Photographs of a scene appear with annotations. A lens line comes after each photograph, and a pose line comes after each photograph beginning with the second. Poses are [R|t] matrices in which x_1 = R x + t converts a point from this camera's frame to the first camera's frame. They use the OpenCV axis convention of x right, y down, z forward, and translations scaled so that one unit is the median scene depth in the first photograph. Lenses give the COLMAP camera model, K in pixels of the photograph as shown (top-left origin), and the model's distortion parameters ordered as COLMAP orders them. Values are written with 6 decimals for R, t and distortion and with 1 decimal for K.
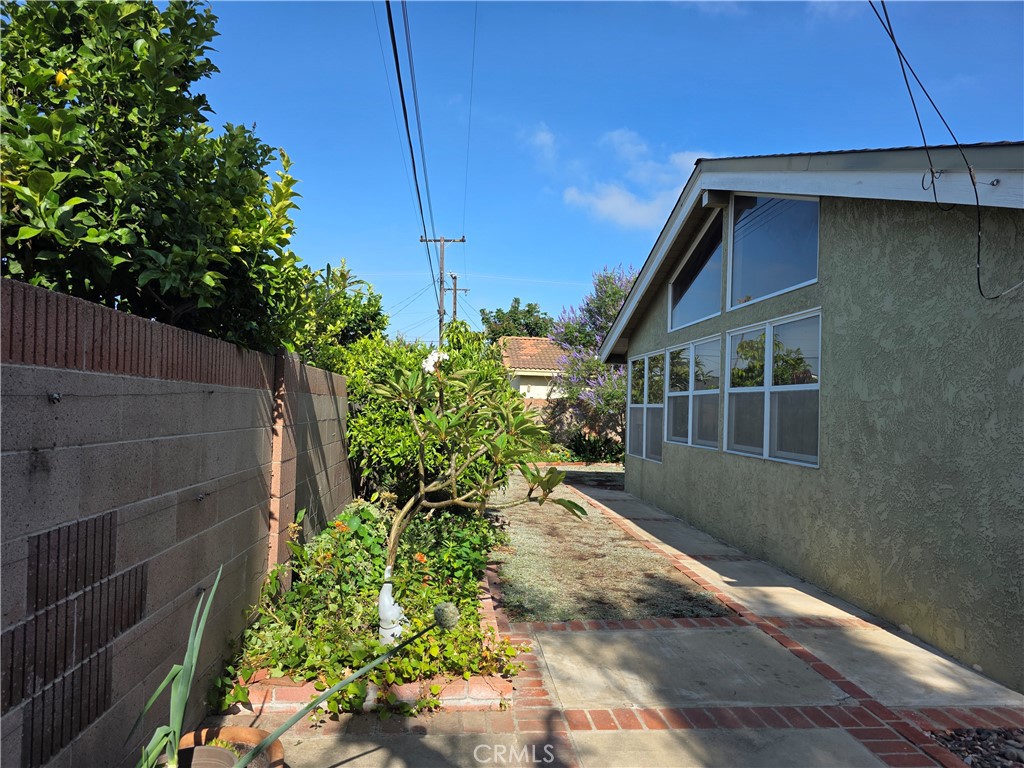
lens RADIAL K [[684.0, 0, 515.4], [0, 684.0, 388.5], [0, 0, 1]] dist [0.035047, -0.028826]
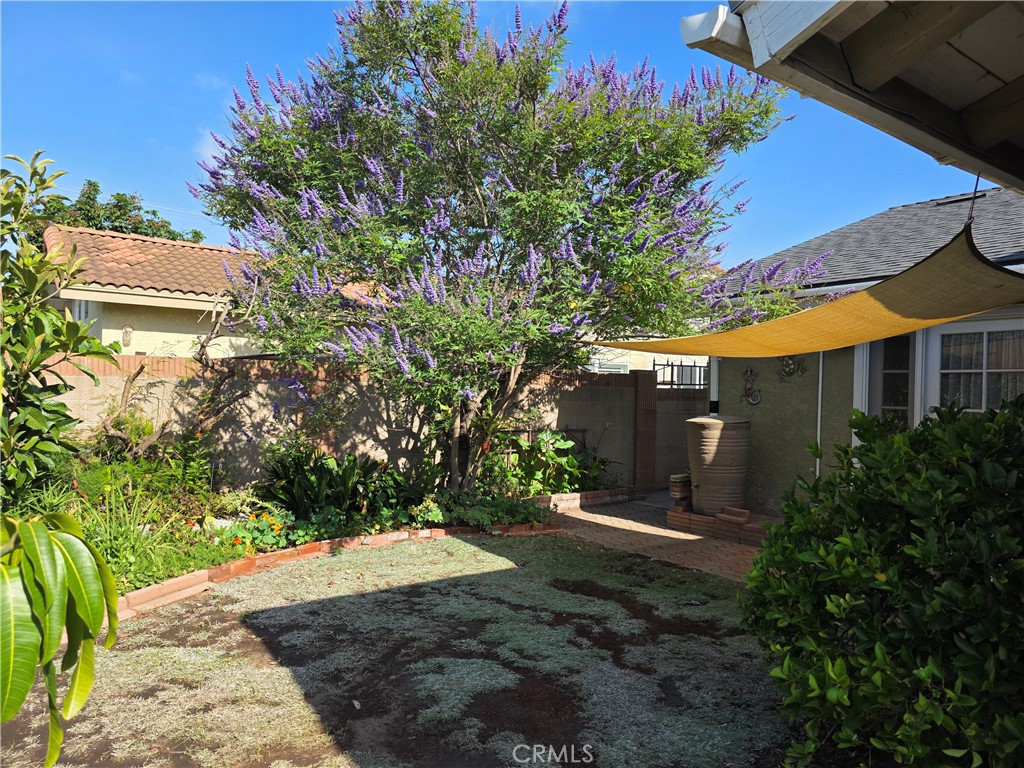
lens RADIAL K [[684.0, 0, 510.7], [0, 684.0, 385.4], [0, 0, 1]] dist [0.035047, -0.028826]
pose [[0.857370, -0.011202, 0.514578, 0.004110], [-0.006082, 0.999473, 0.031892, 0.015552], [-0.514664, -0.030473, 0.856850, 0.541766]]
